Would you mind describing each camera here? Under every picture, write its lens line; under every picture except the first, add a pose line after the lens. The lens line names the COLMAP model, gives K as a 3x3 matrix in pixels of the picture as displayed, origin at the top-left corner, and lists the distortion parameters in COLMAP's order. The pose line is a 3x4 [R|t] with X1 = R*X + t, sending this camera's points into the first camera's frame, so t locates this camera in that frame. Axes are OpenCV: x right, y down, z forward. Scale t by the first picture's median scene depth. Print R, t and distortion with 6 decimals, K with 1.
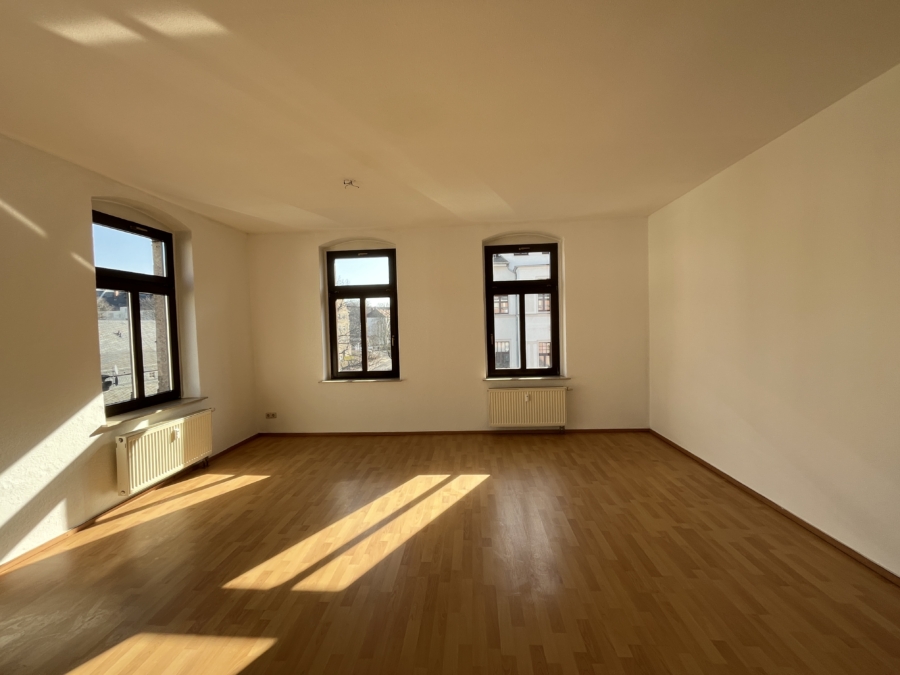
lens RADIAL K [[362.8, 0, 449.1], [0, 362.8, 335.5], [0, 0, 1]] dist [-0.000944, 0.000821]
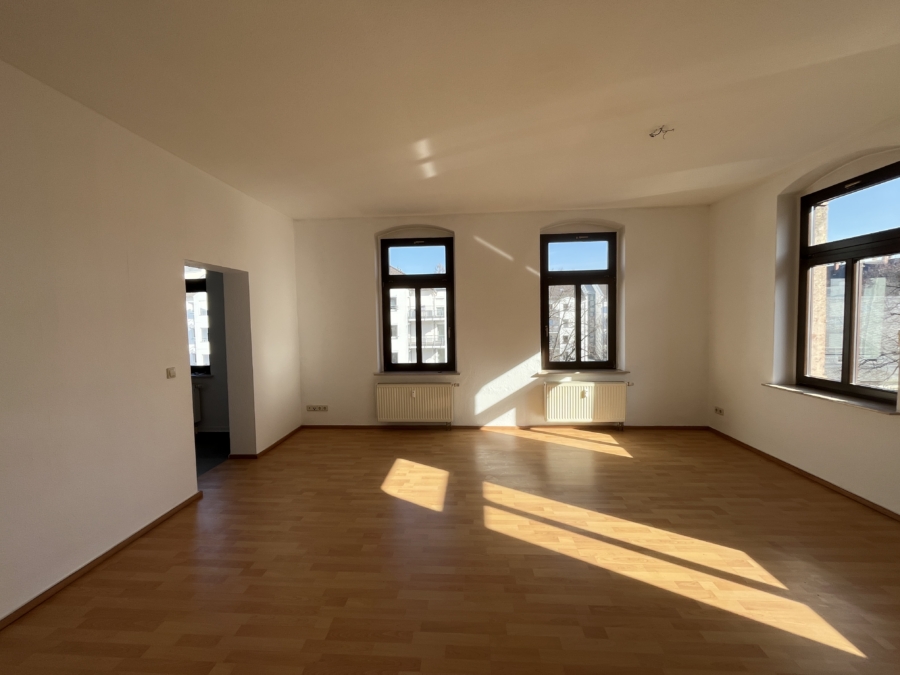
lens RADIAL K [[362.8, 0, 448.0], [0, 362.8, 335.3], [0, 0, 1]] dist [-0.000944, 0.000821]
pose [[0.002618, 0.074739, -0.997200, 0.525247], [-0.013002, 0.997121, 0.074699, -0.024440], [0.999912, 0.012770, 0.003582, 0.505832]]
